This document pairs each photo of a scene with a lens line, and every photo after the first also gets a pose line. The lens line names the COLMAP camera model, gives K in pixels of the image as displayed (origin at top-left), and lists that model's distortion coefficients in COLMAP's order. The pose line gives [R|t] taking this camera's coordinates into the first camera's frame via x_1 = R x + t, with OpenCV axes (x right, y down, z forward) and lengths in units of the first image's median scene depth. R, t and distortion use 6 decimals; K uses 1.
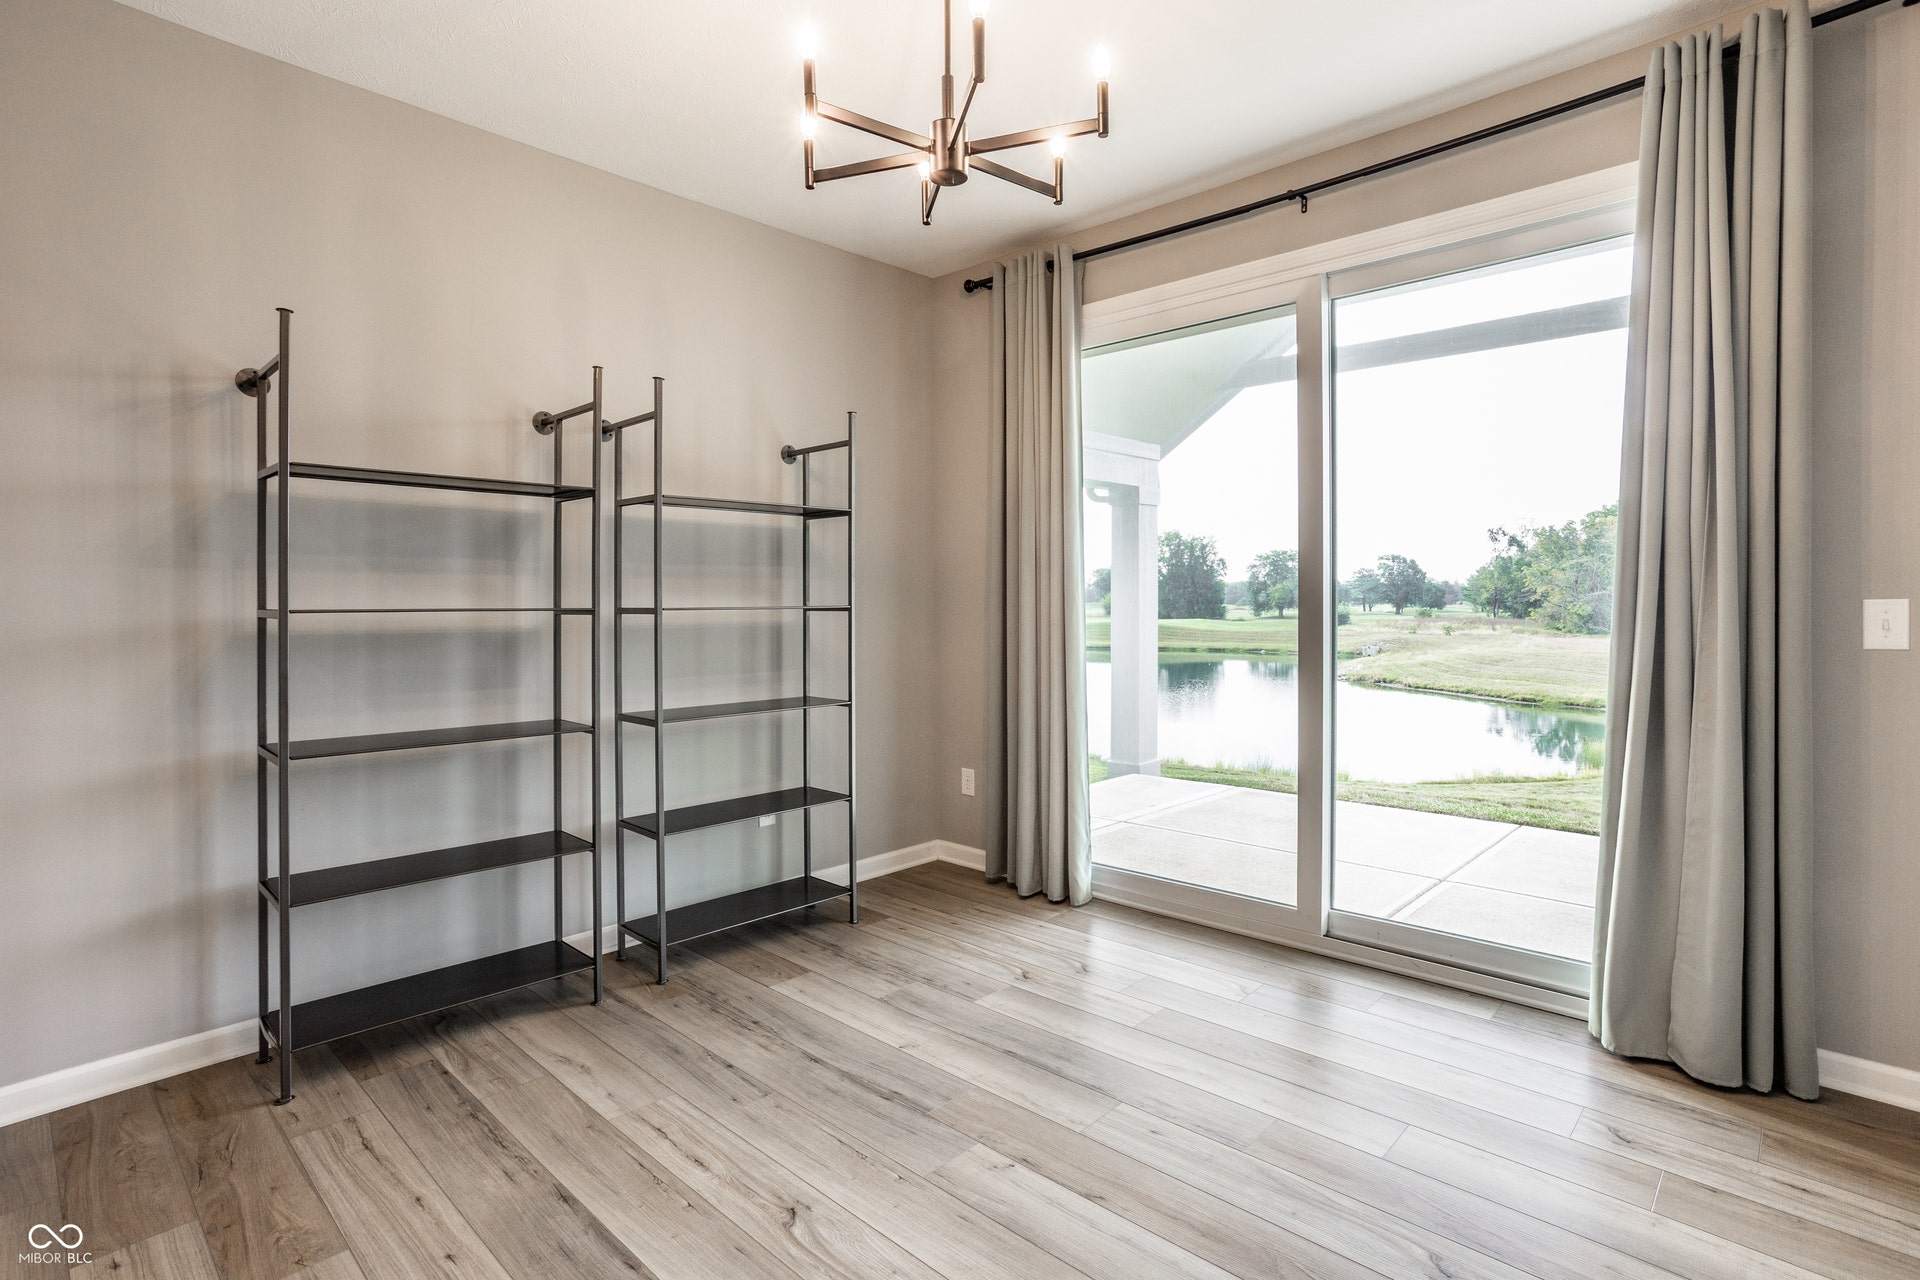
lens RADIAL K [[967.3, 0, 911.6], [0, 967.3, 614.9], [0, 0, 1]] dist [-0.045788, 0.027489]
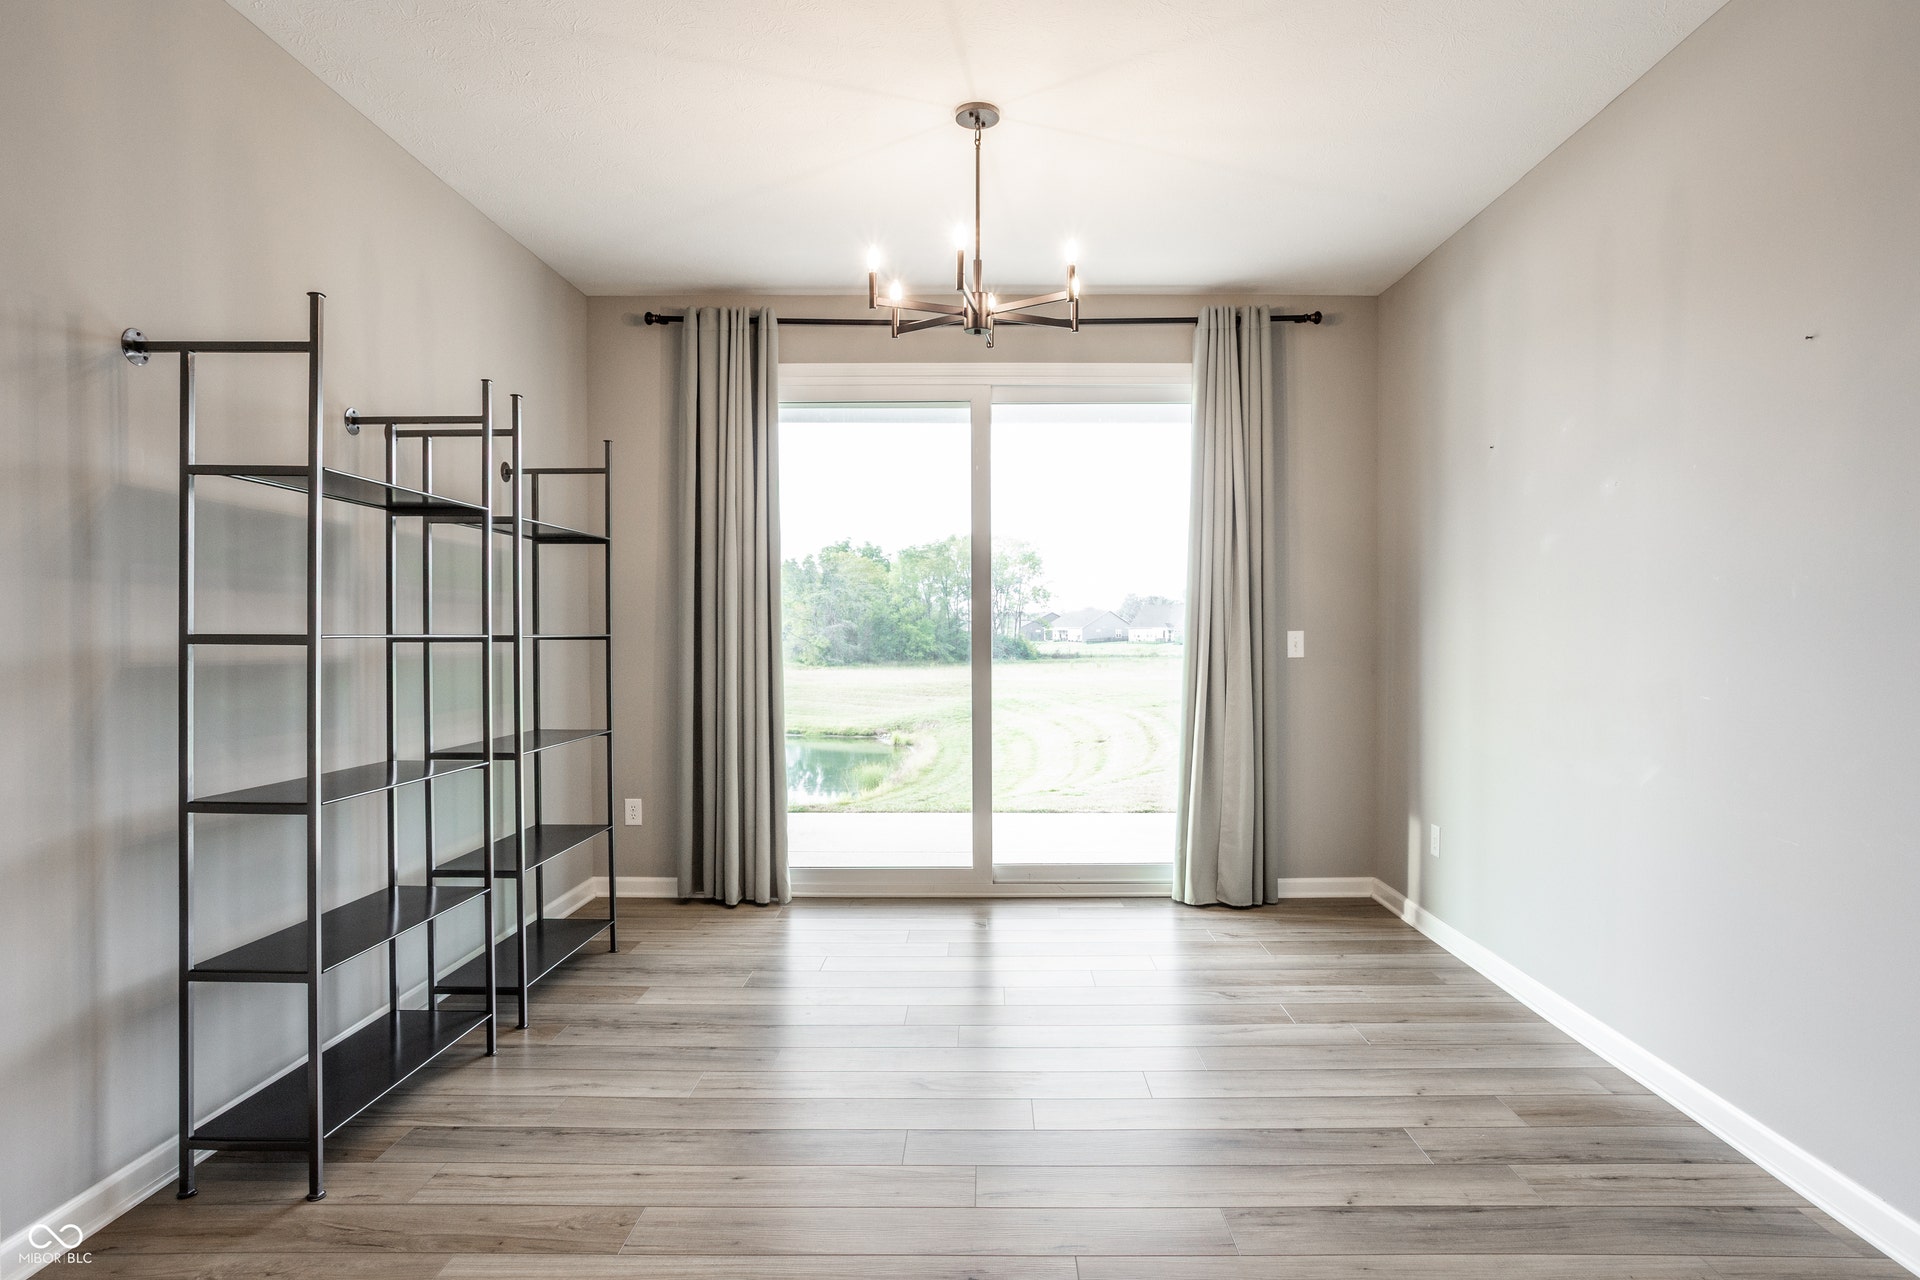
lens RADIAL K [[1117.1, 0, 1009.1], [0, 1117.1, 640.6], [0, 0, 1]] dist [-0.017308, 0.000672]
pose [[0.713474, -0.000896, 0.700681, -0.771845], [0.006324, 0.999967, -0.005161, 0.007796], [-0.700653, 0.008113, 0.713456, -0.149209]]
